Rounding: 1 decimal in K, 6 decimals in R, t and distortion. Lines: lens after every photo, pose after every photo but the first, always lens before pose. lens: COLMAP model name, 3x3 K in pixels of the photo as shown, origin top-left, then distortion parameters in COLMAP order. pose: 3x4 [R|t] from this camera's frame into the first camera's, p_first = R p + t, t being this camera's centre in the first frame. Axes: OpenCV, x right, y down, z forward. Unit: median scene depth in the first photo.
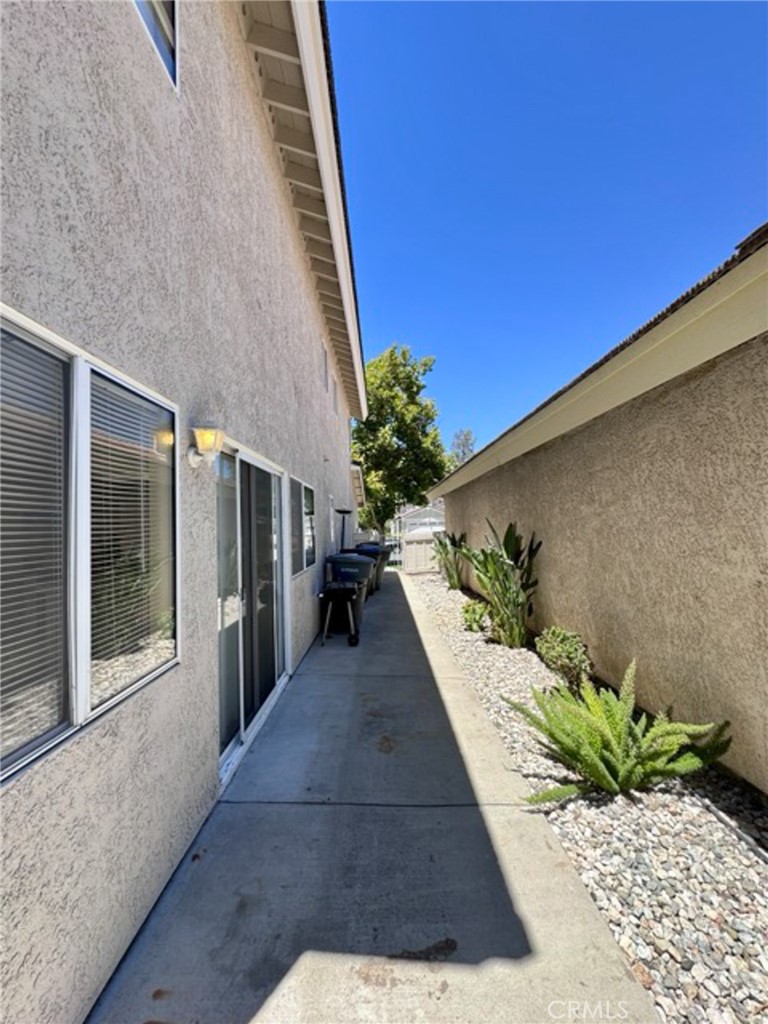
lens RADIAL K [[409.6, 0, 384.0], [0, 409.6, 512.0], [0, 0, 1]] dist [-0.002689, -0.000088]
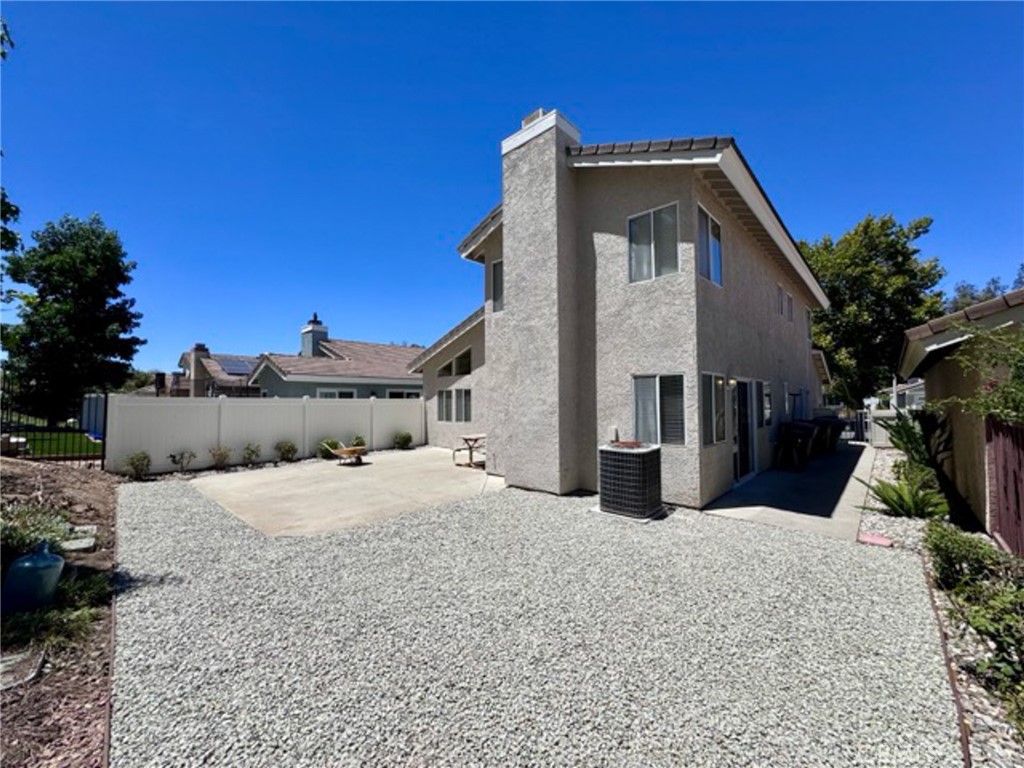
lens RADIAL K [[409.6, 0, 510.3], [0, 409.6, 384.5], [0, 0, 1]] dist [-0.002689, -0.000088]
pose [[0.732018, 0.005520, -0.681263, 0.062186], [0.000960, 0.999958, 0.009134, -0.019129], [0.681284, -0.007340, 0.731982, -0.314041]]
